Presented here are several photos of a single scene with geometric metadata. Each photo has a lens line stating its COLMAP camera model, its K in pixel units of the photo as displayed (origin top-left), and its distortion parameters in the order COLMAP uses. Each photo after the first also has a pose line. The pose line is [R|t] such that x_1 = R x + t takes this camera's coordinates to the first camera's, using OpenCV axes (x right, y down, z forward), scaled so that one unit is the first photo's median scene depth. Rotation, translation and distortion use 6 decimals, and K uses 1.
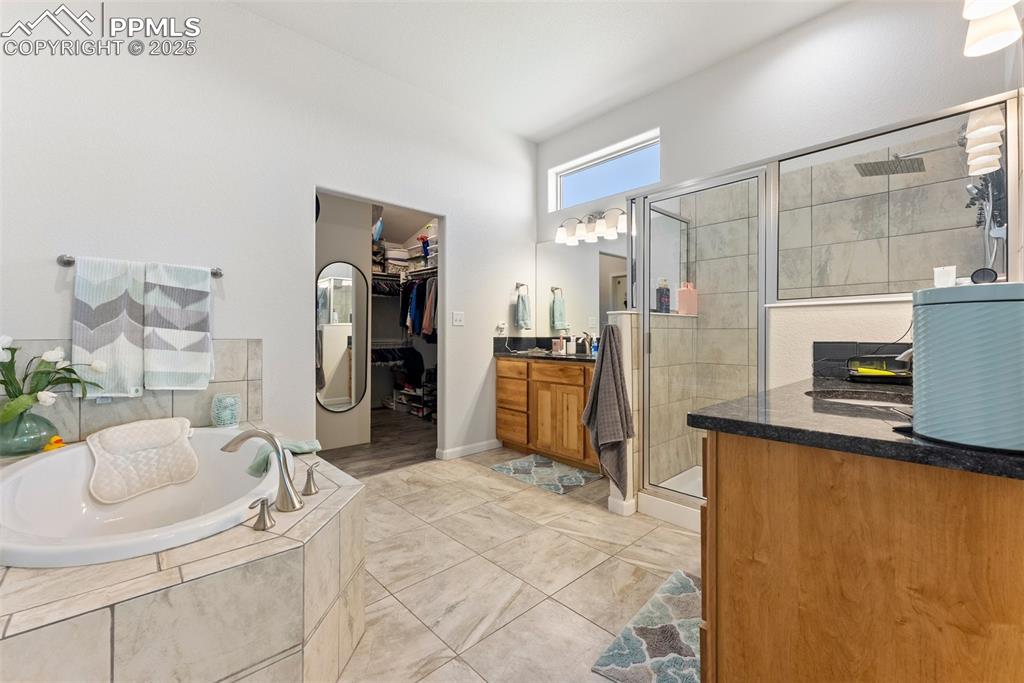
lens RADIAL K [[410.8, 0, 516.6], [0, 410.8, 337.3], [0, 0, 1]] dist [0.000382, -0.000146]
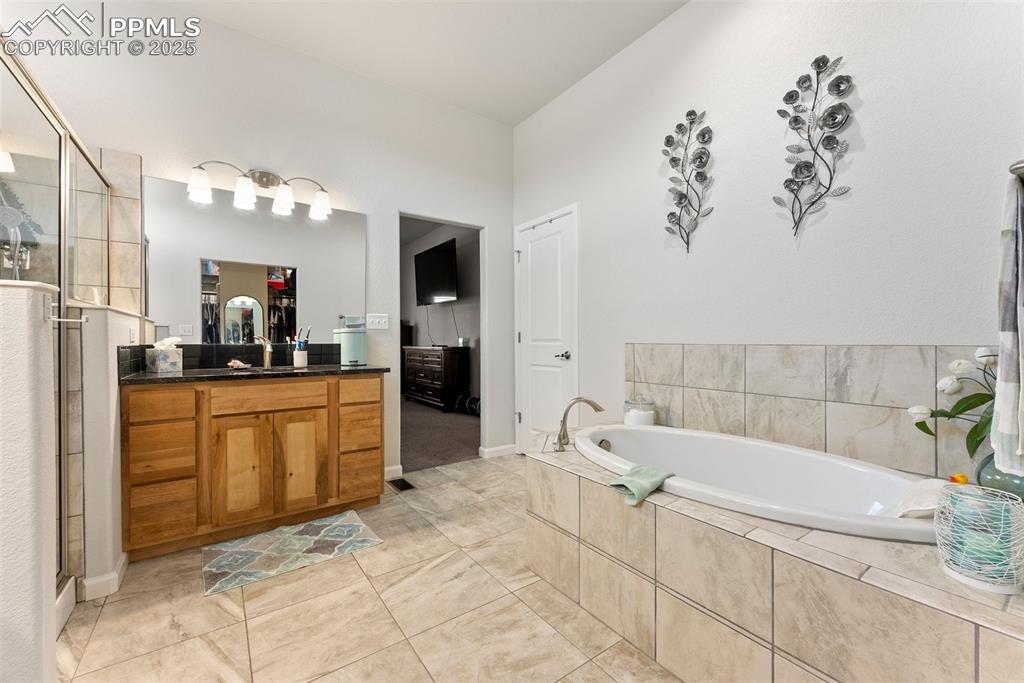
lens RADIAL K [[410.8, 0, 516.6], [0, 410.8, 337.3], [0, 0, 1]] dist [0.000382, -0.000146]
pose [[-0.989688, 0.003556, 0.143194, -0.241588], [0.002595, 0.999973, -0.006895, -0.000397], [-0.143215, -0.006452, -0.989671, 1.047118]]
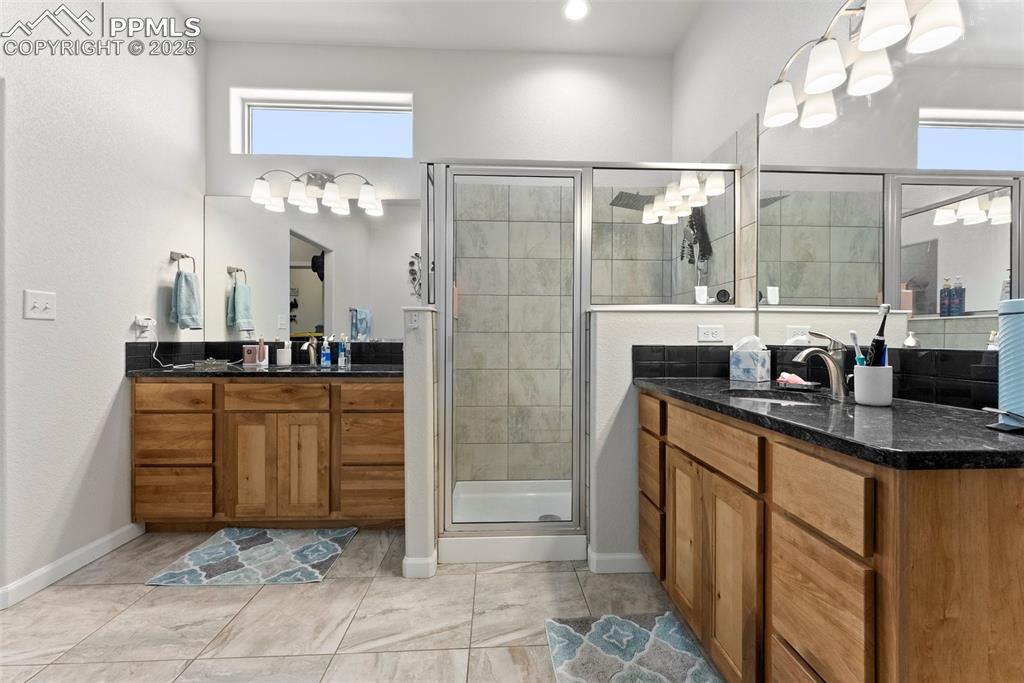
lens RADIAL K [[409.5, 0, 512.0], [0, 409.5, 341.5], [0, 0, 1]] dist [0.000743, -0.000036]
pose [[0.659691, -0.004599, 0.751523, -0.154595], [0.003147, 0.999989, 0.003357, -0.002096], [-0.751530, 0.000151, 0.659699, 0.291715]]
